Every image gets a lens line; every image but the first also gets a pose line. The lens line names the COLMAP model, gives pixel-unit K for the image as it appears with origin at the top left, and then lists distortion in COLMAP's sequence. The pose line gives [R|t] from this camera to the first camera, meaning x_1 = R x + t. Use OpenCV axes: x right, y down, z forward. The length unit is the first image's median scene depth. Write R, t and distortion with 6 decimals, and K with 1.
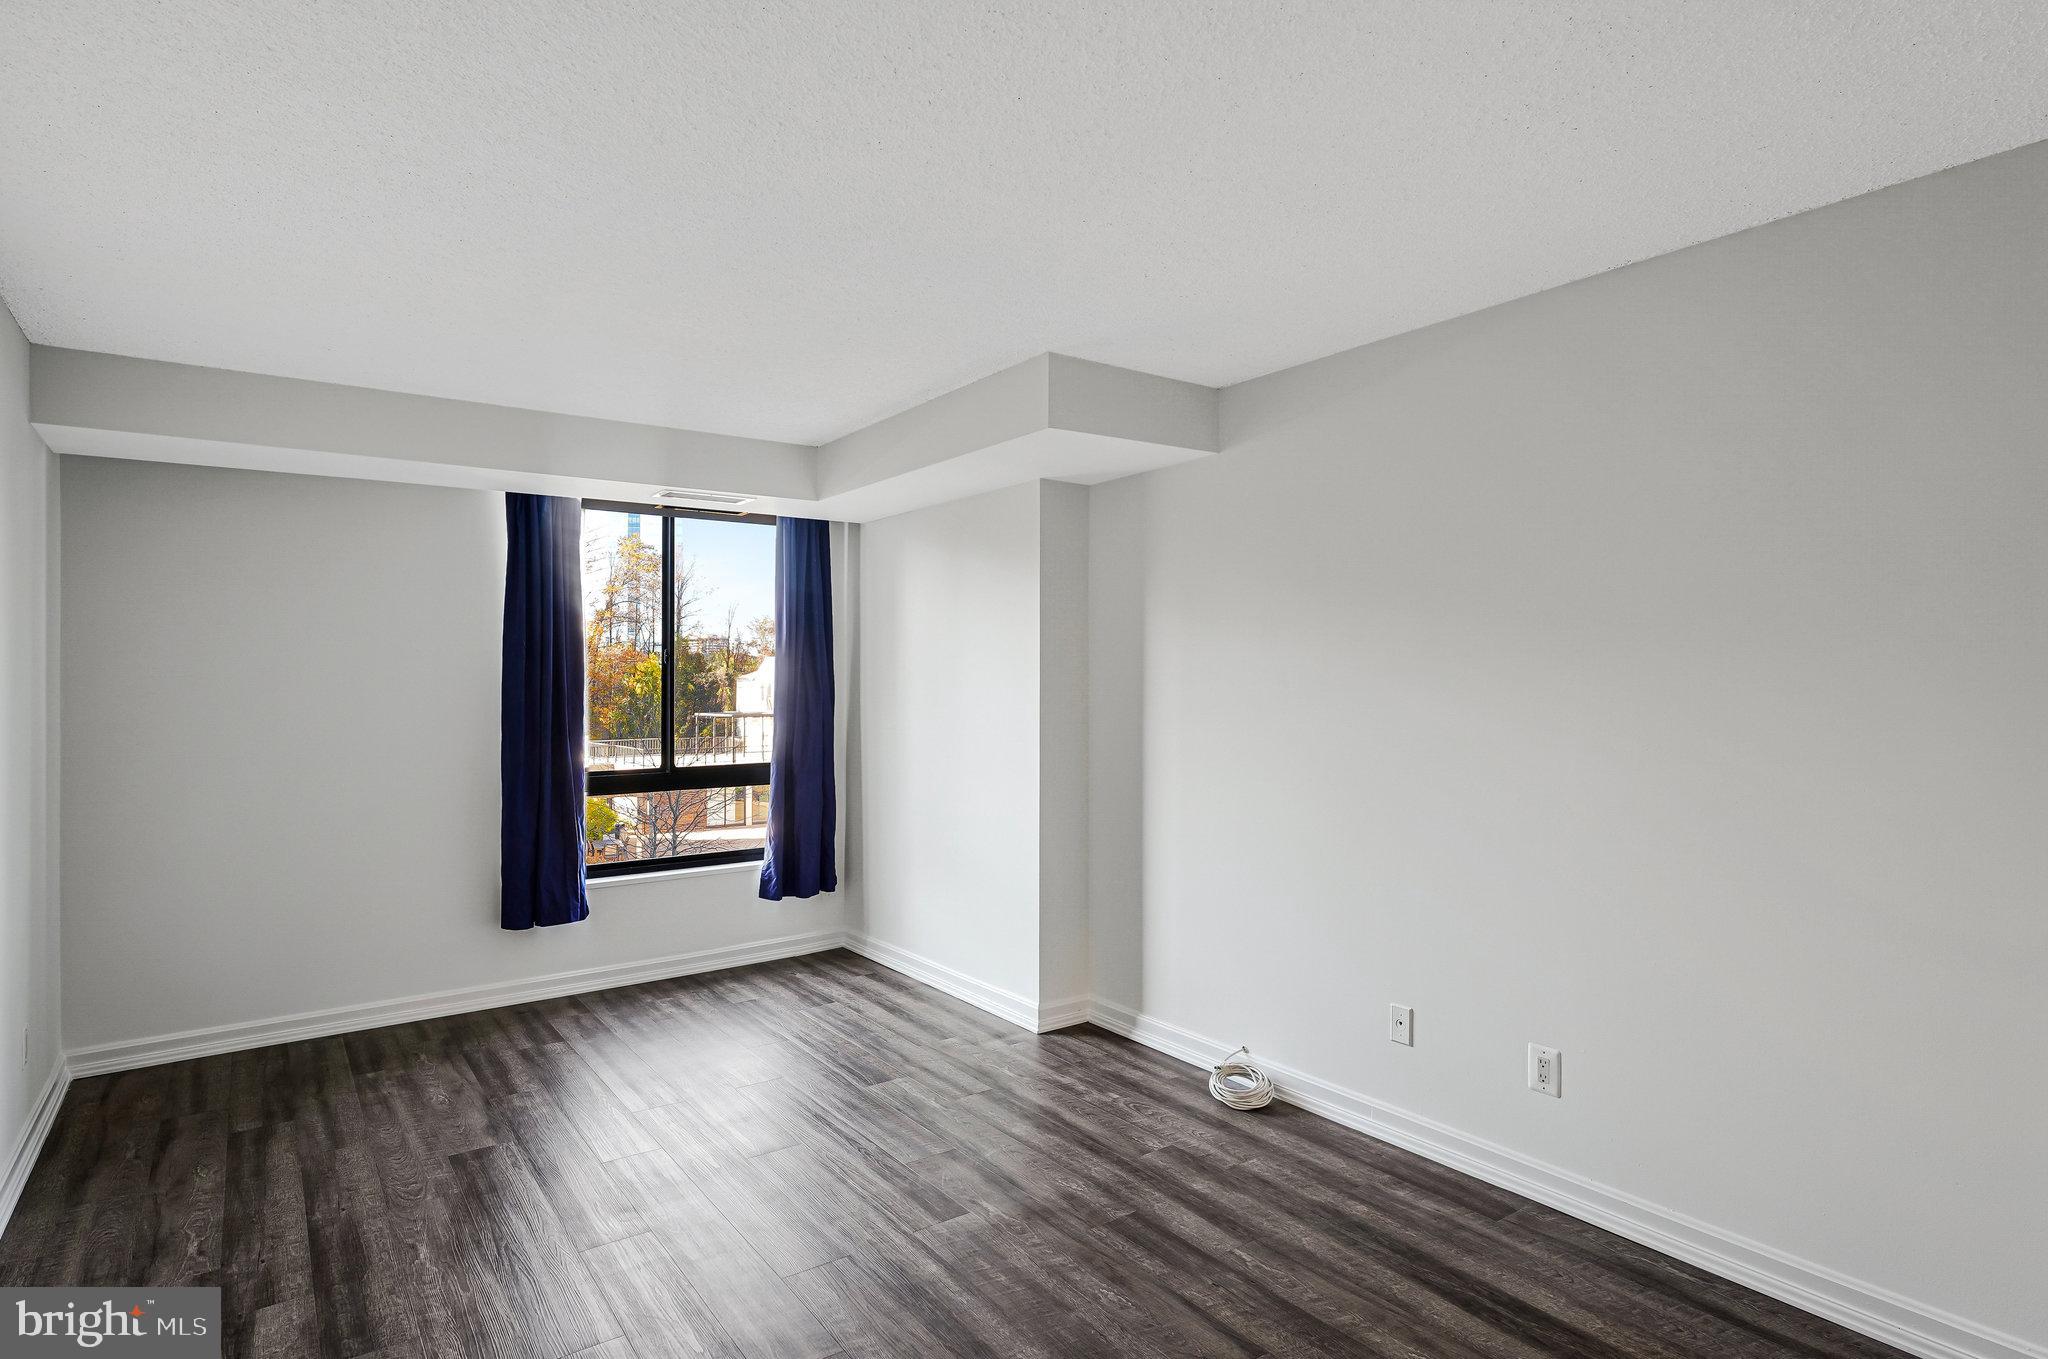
lens RADIAL K [[1094.3, 0, 1043.8], [0, 1094.3, 685.4], [0, 0, 1]] dist [0.003763, 0.000379]
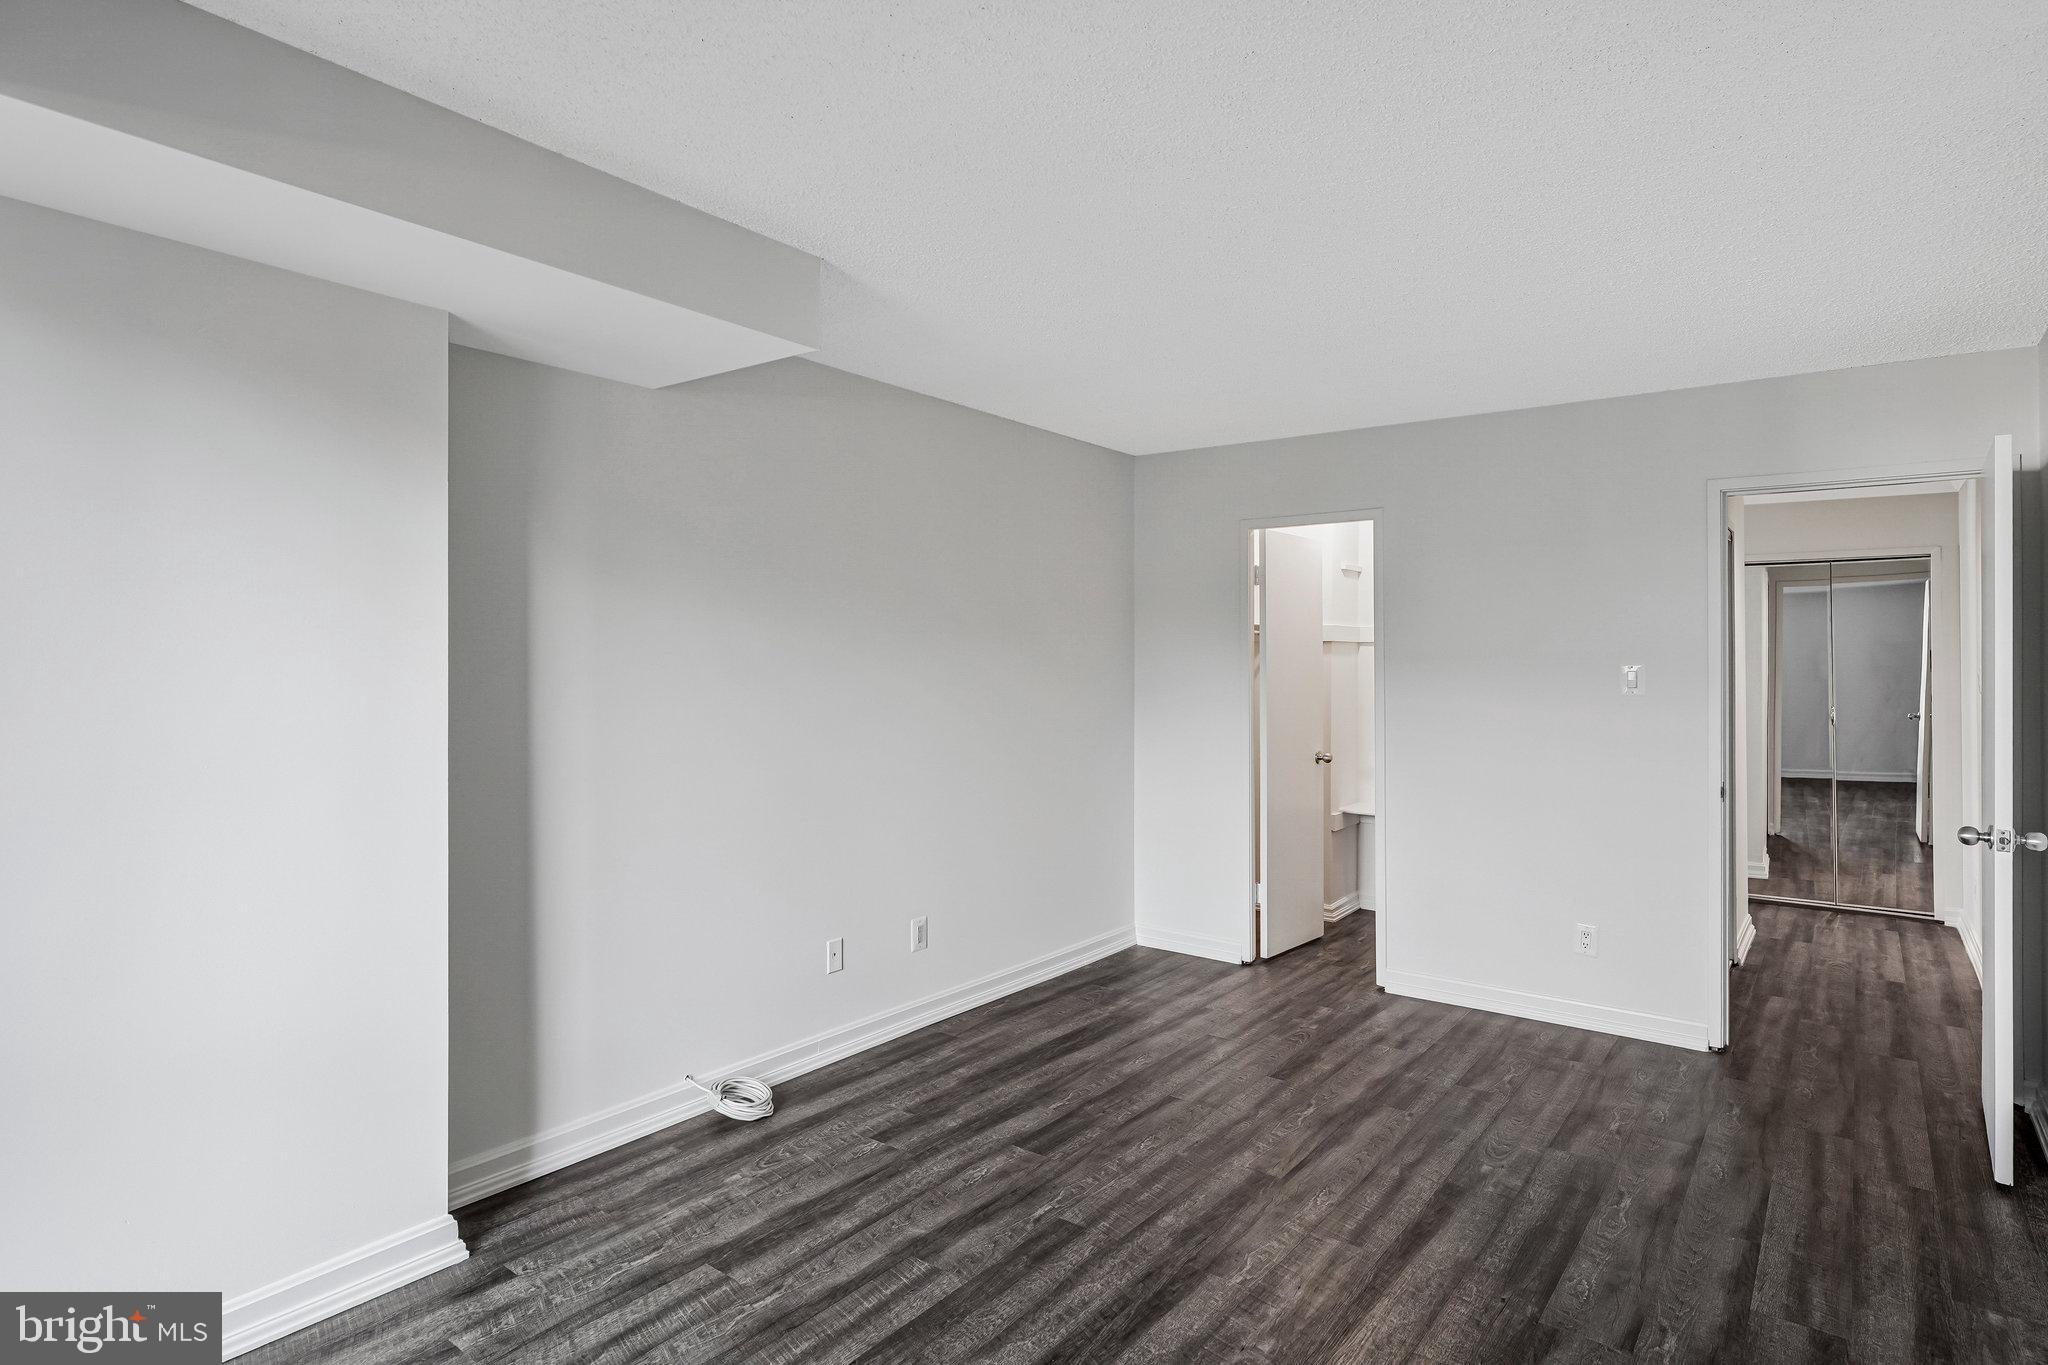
lens RADIAL K [[1094.3, 0, 1043.7], [0, 1094.3, 670.5], [0, 0, 1]] dist [0.003763, 0.000379]
pose [[-0.293347, -0.005526, 0.955990, -0.905389], [0.001789, 0.999978, 0.006329, -0.000268], [-0.956004, 0.003567, -0.293331, 1.205434]]
